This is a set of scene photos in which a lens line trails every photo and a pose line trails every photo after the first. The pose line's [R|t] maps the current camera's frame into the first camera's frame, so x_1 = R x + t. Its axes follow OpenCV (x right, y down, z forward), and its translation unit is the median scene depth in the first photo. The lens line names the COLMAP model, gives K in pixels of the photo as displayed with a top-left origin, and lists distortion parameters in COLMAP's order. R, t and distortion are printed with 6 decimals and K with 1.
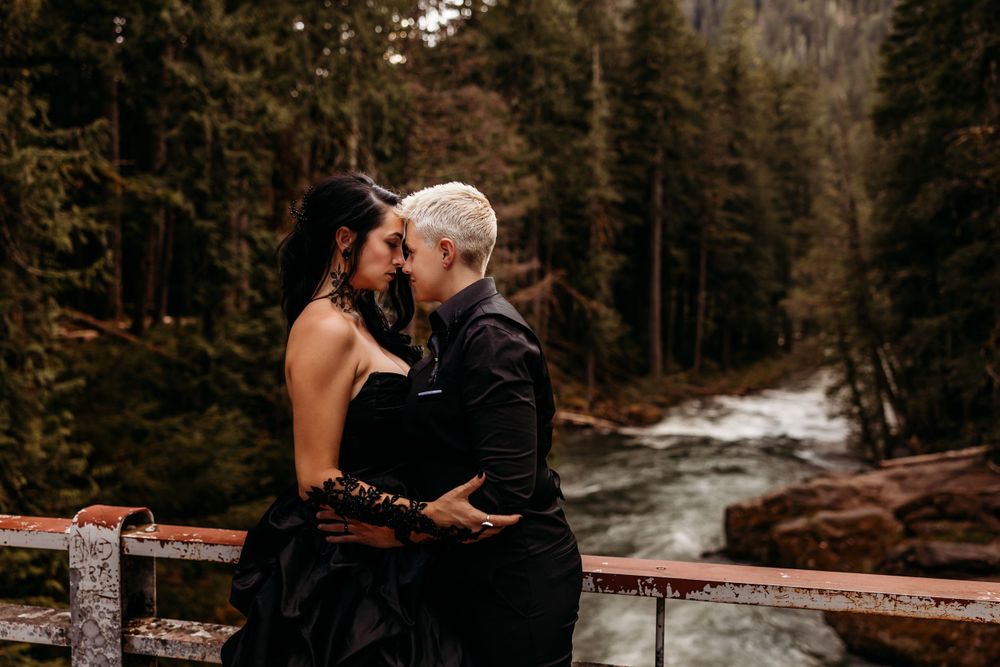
lens RADIAL K [[986.2, 0, 502.2], [0, 986.2, 352.9], [0, 0, 1]] dist [-0.005074, -0.002850]
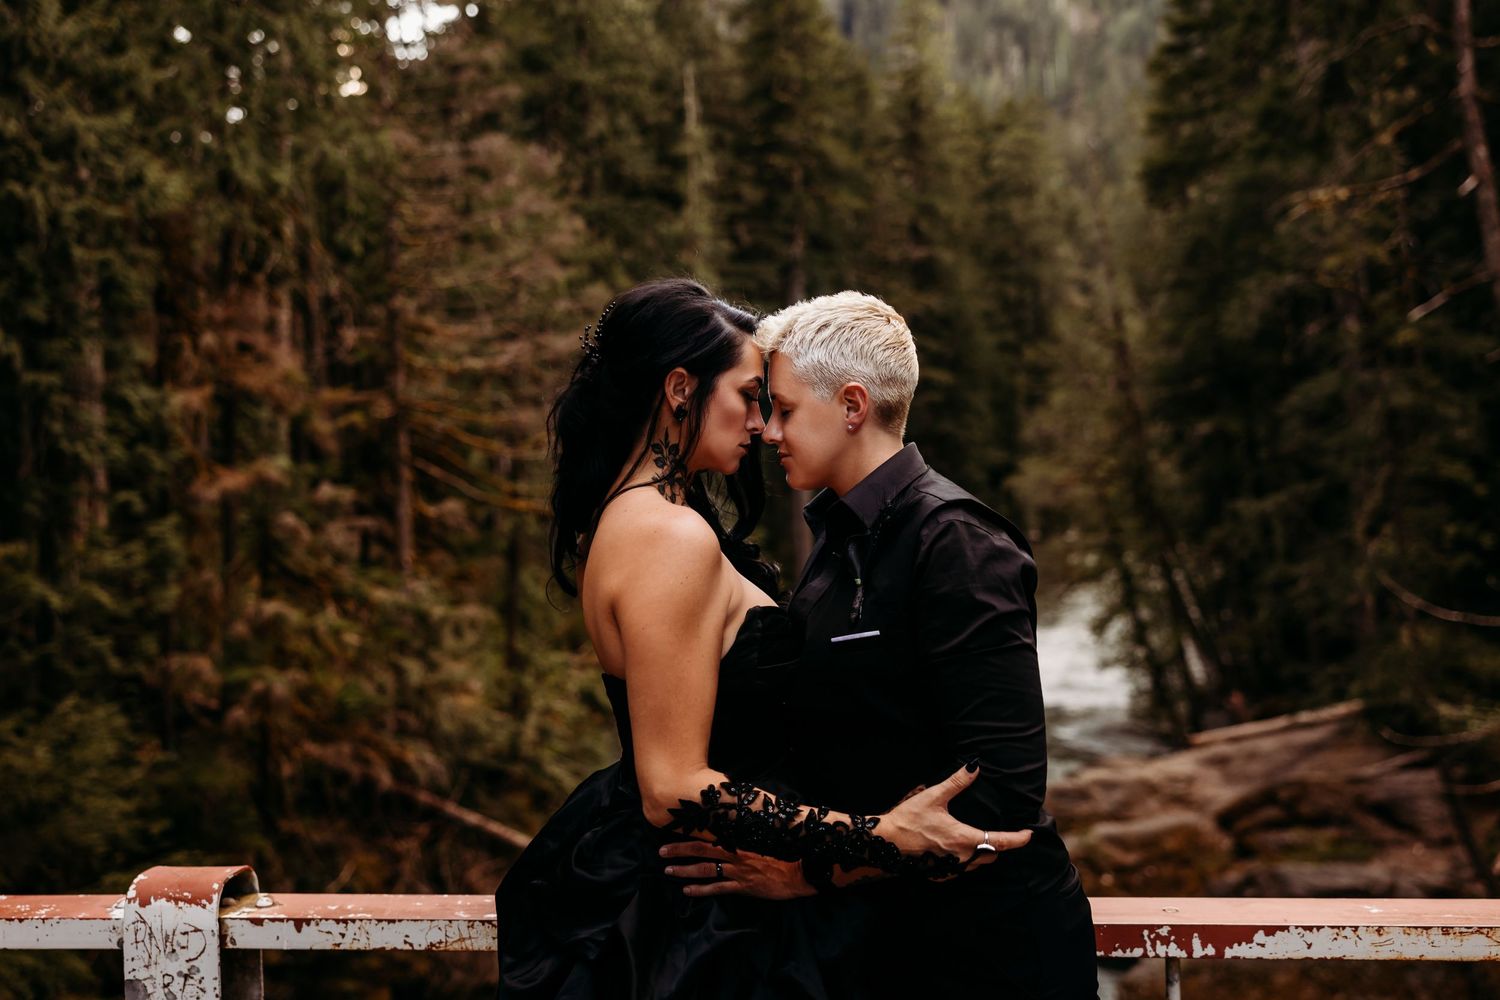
lens RADIAL K [[1662.4, 0, 750.0], [0, 1662.4, 500.0], [0, 0, 1]] dist [0.018689, 0.037685]
pose [[0.992870, -0.035675, 0.113736, -0.180937], [0.041032, 0.998139, -0.045118, 0.000197], [-0.111915, 0.049463, 0.992486, -0.010247]]
